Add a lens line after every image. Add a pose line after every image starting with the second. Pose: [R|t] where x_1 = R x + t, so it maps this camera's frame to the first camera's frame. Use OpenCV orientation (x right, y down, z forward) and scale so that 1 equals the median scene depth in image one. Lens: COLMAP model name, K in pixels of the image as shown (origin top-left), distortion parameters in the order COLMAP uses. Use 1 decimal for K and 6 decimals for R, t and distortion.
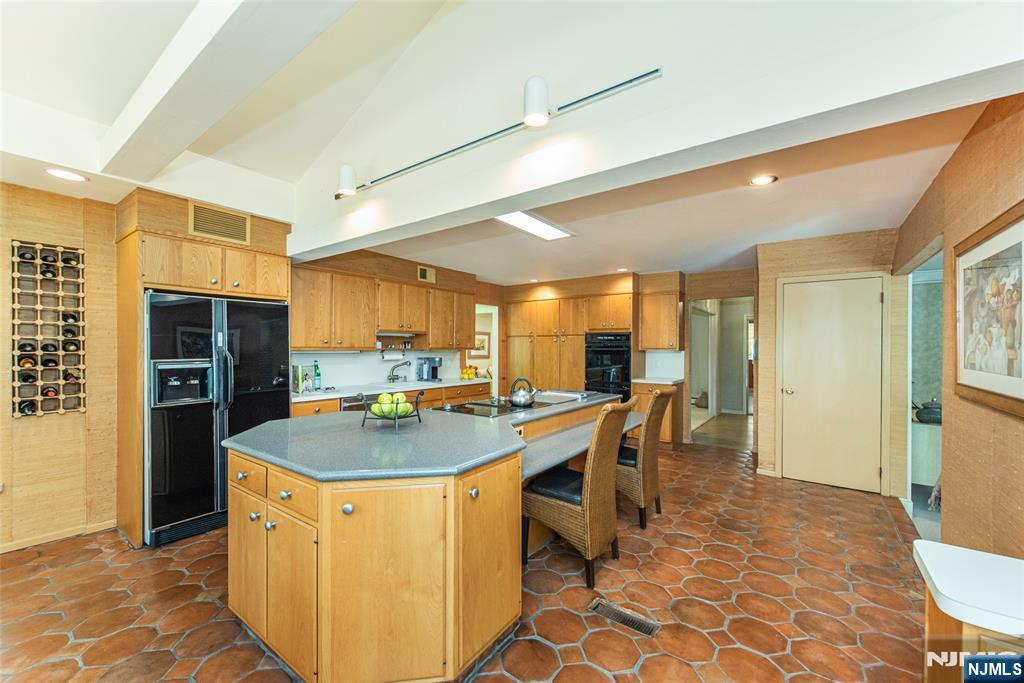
lens RADIAL K [[406.8, 0, 507.1], [0, 406.8, 349.9], [0, 0, 1]] dist [0.009123, -0.000372]
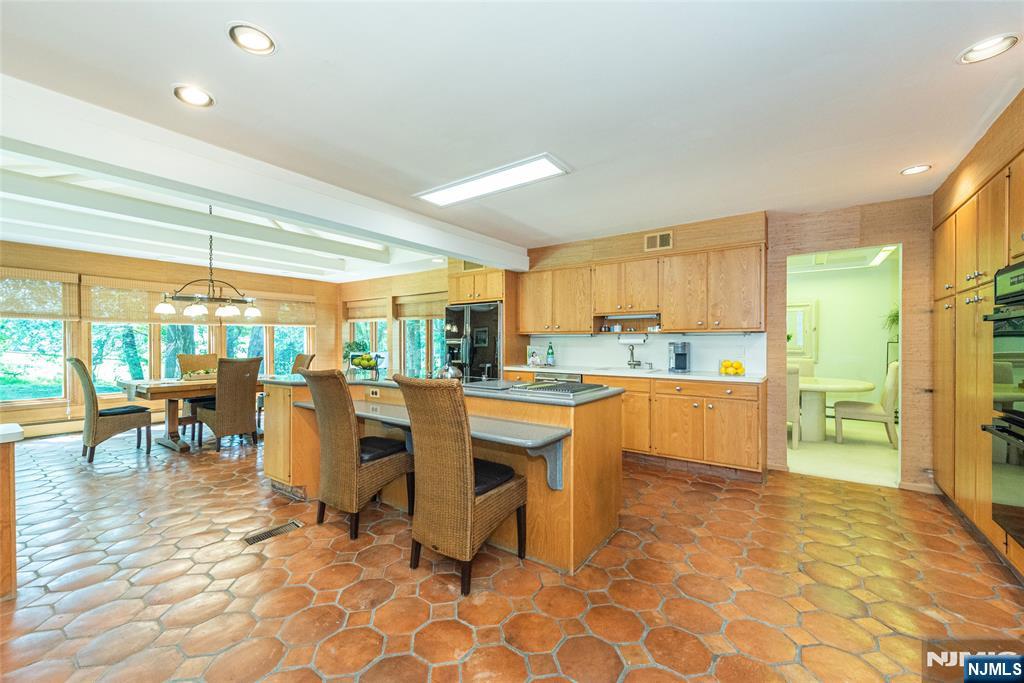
lens RADIAL K [[406.8, 0, 510.0], [0, 406.8, 342.7], [0, 0, 1]] dist [0.009123, -0.000372]
pose [[0.008375, -0.005018, -0.999952, 0.679973], [-0.006716, 0.999965, -0.005074, 0.029509], [0.999942, 0.006759, 0.008341, 0.748470]]
